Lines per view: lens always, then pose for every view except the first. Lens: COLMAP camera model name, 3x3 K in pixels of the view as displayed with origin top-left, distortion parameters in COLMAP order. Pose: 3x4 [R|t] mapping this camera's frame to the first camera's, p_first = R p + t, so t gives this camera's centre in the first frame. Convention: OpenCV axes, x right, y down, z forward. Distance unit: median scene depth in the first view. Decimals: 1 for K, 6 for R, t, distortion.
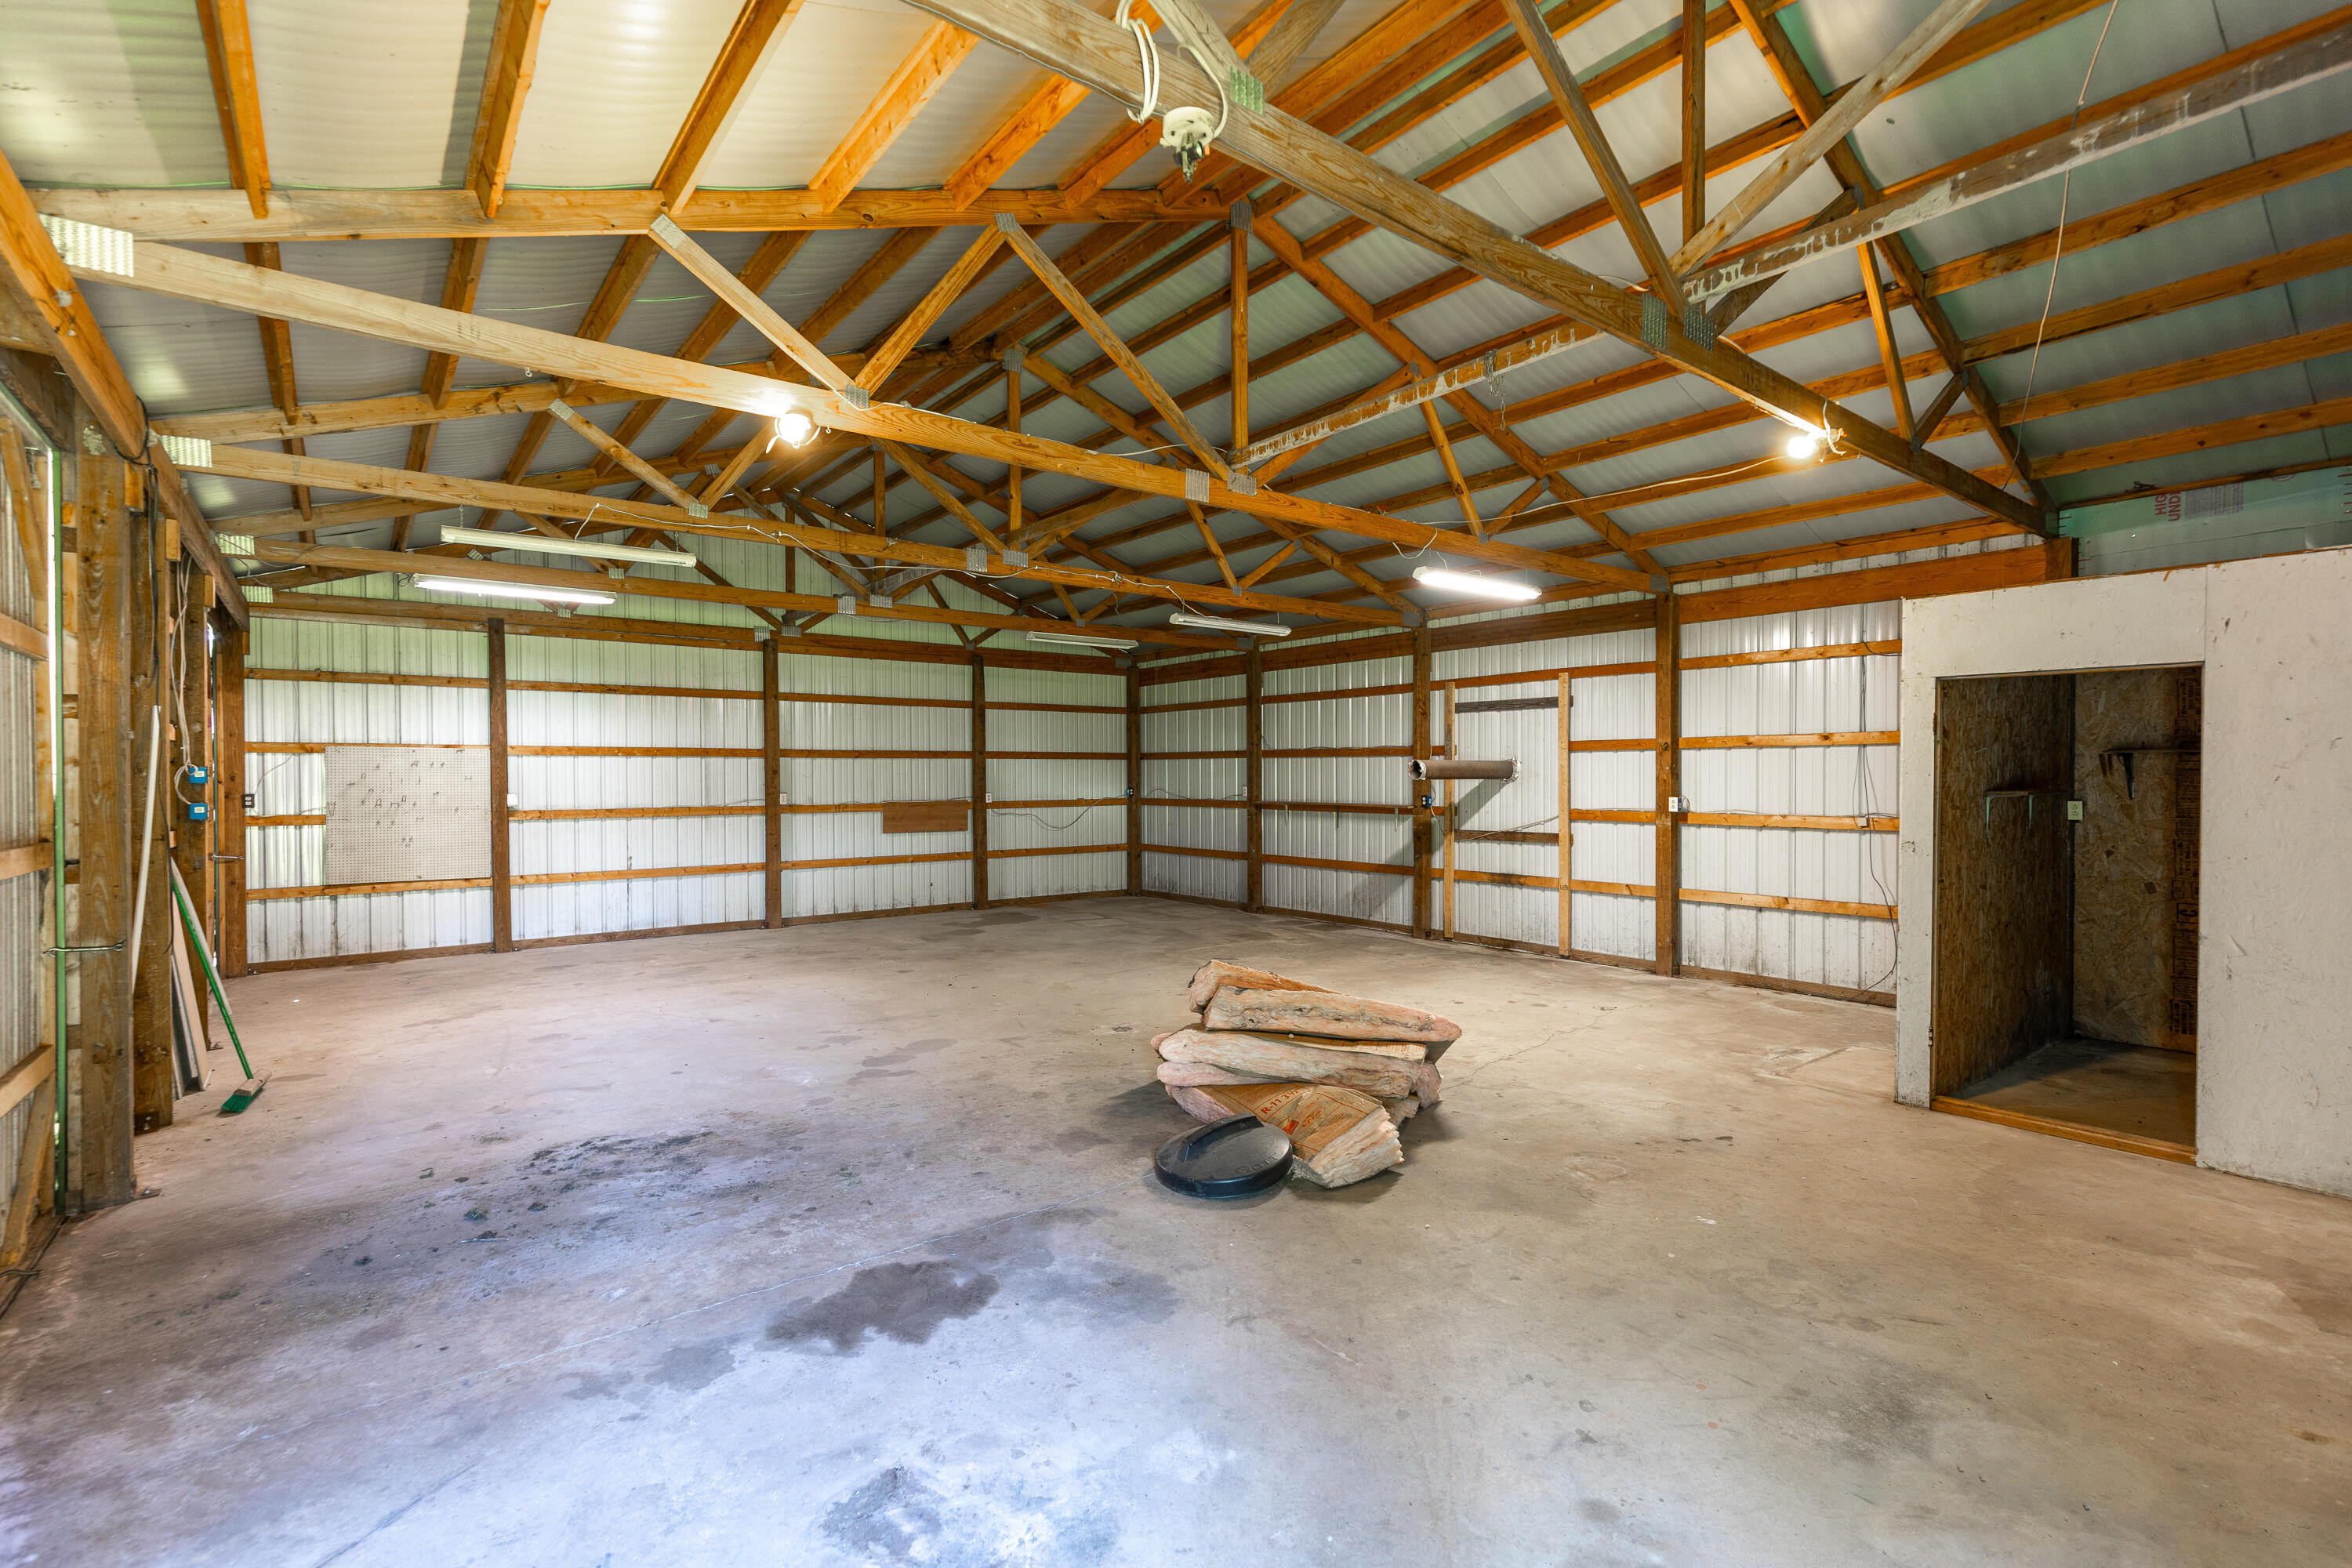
lens RADIAL K [[1080.6, 0, 1167.9], [0, 1080.6, 794.0], [0, 0, 1]] dist [0.011663, -0.002218]
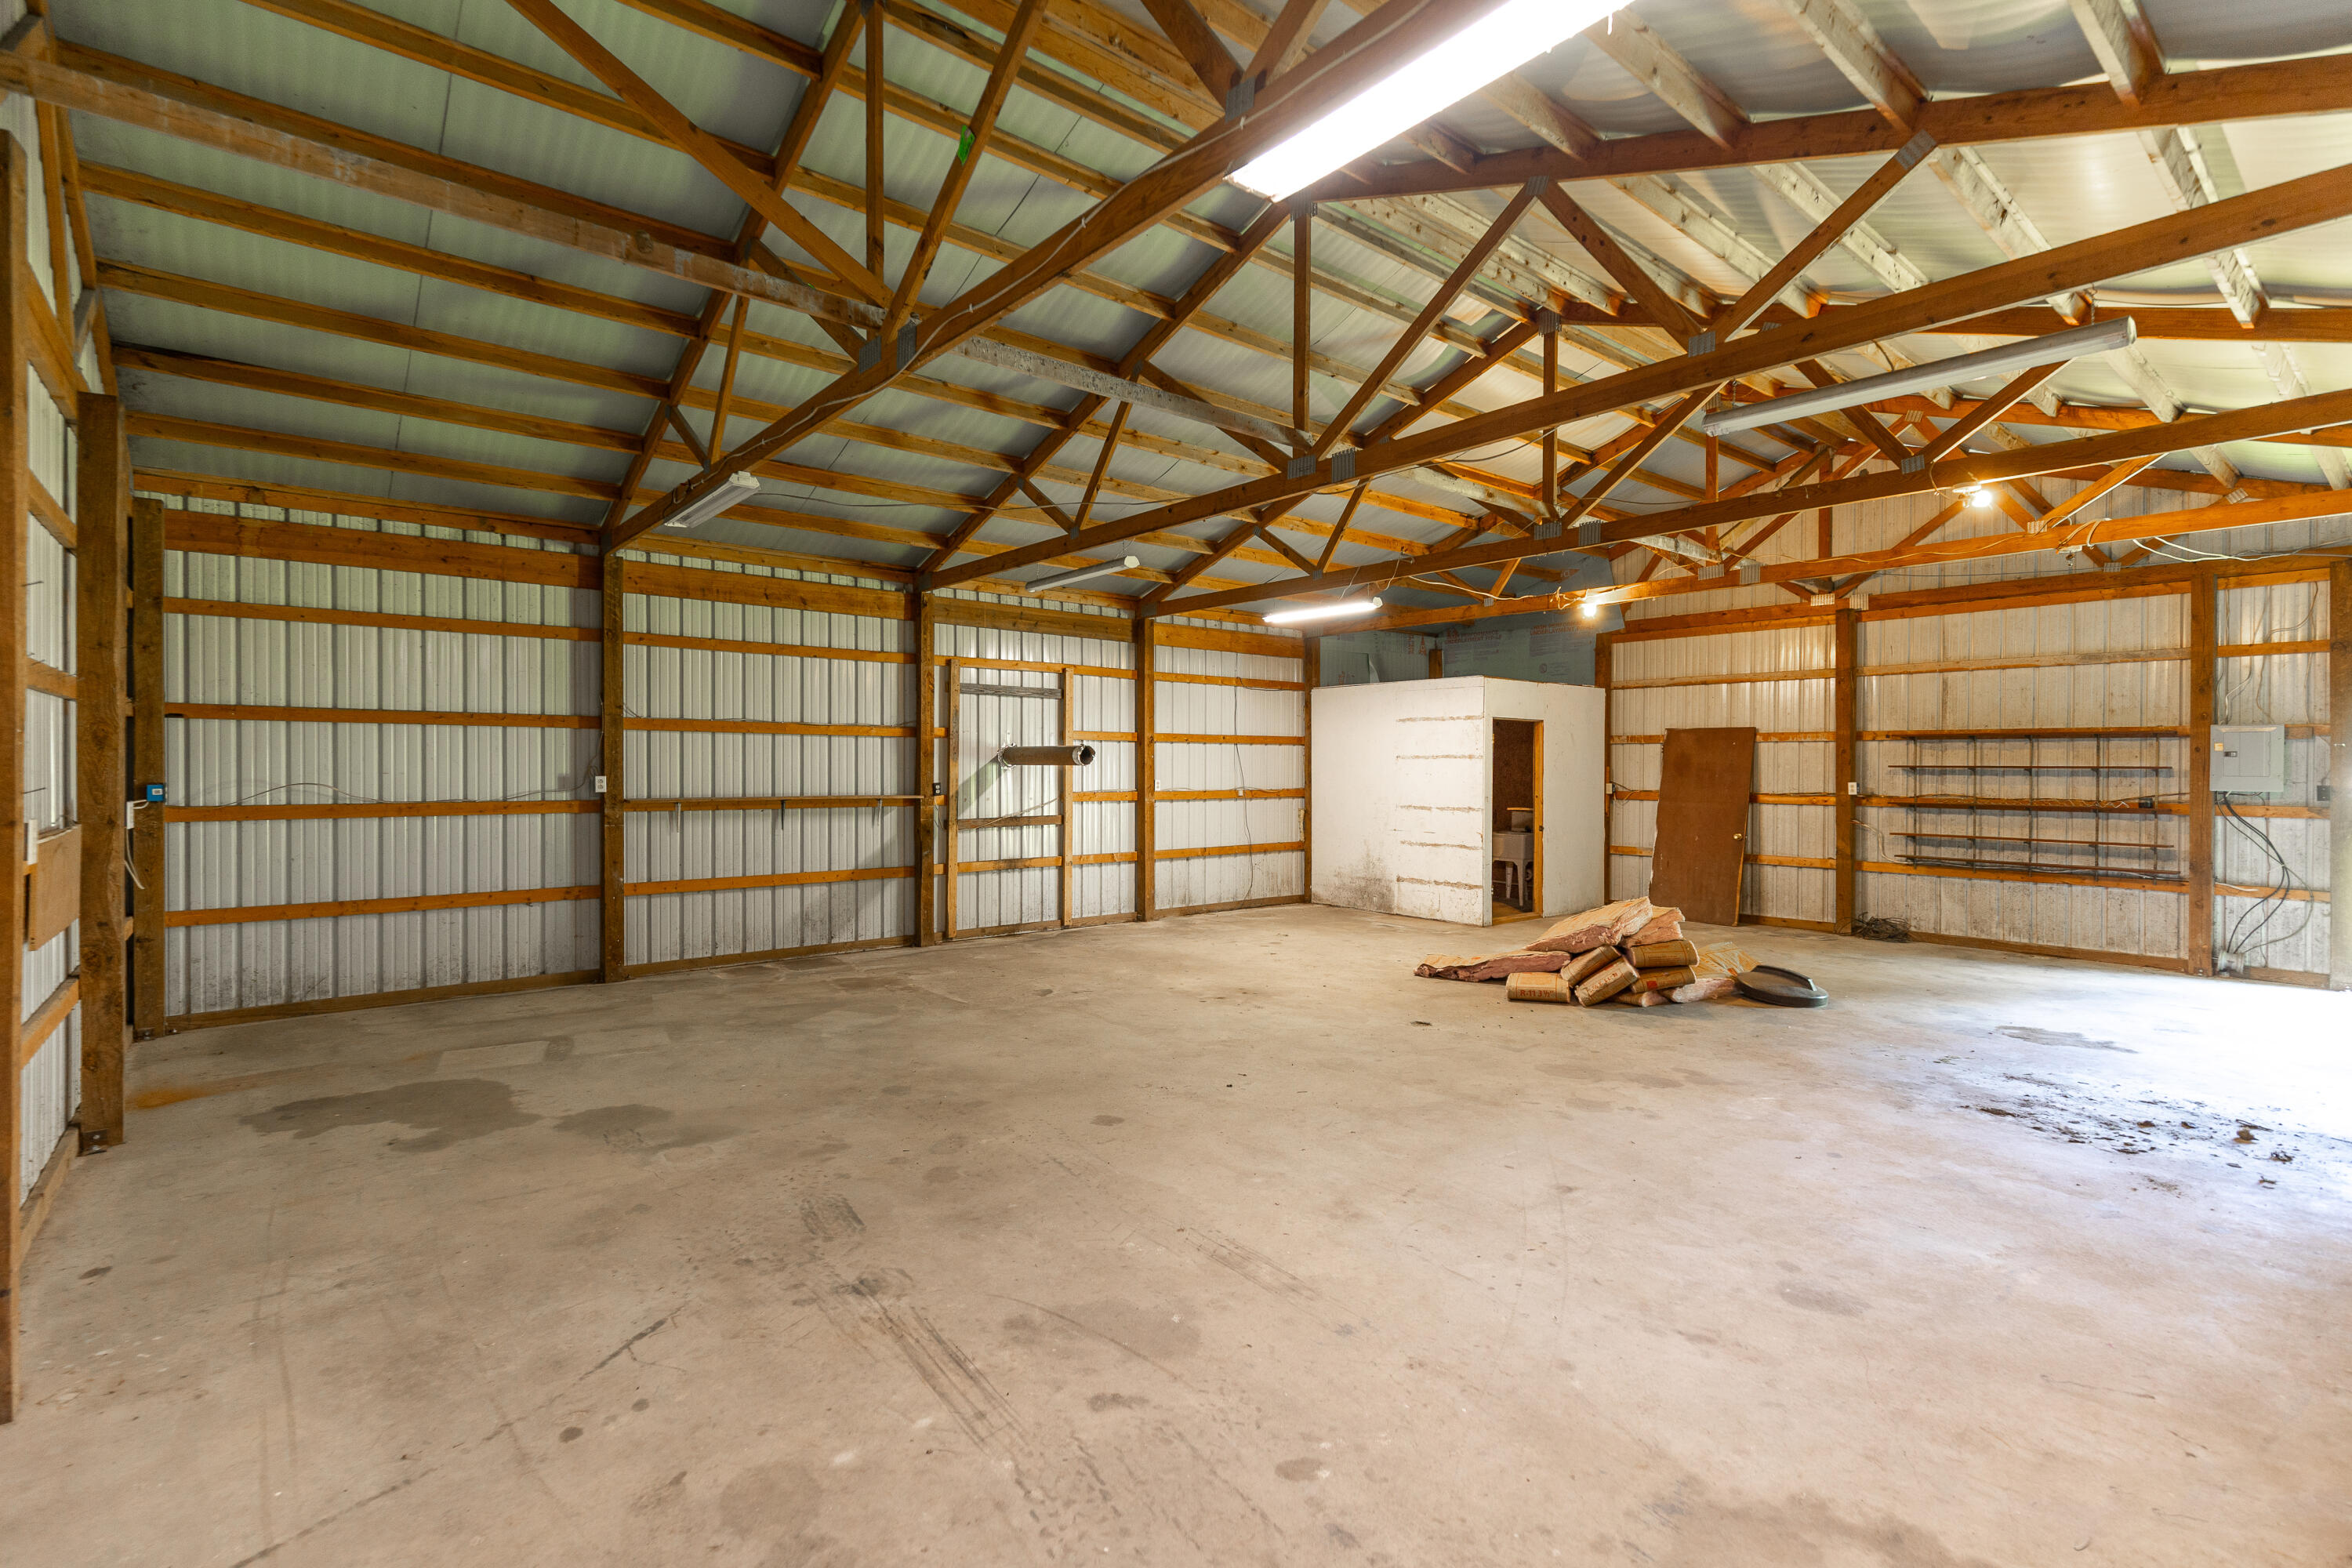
lens RADIAL K [[1080.6, 0, 1190.9], [0, 1080.6, 773.8], [0, 0, 1]] dist [0.011663, -0.002218]
pose [[-0.056692, -0.005591, 0.998376, -1.455324], [0.010363, 0.999927, 0.006189, -0.021756], [-0.998338, 0.010697, -0.056629, 1.833587]]
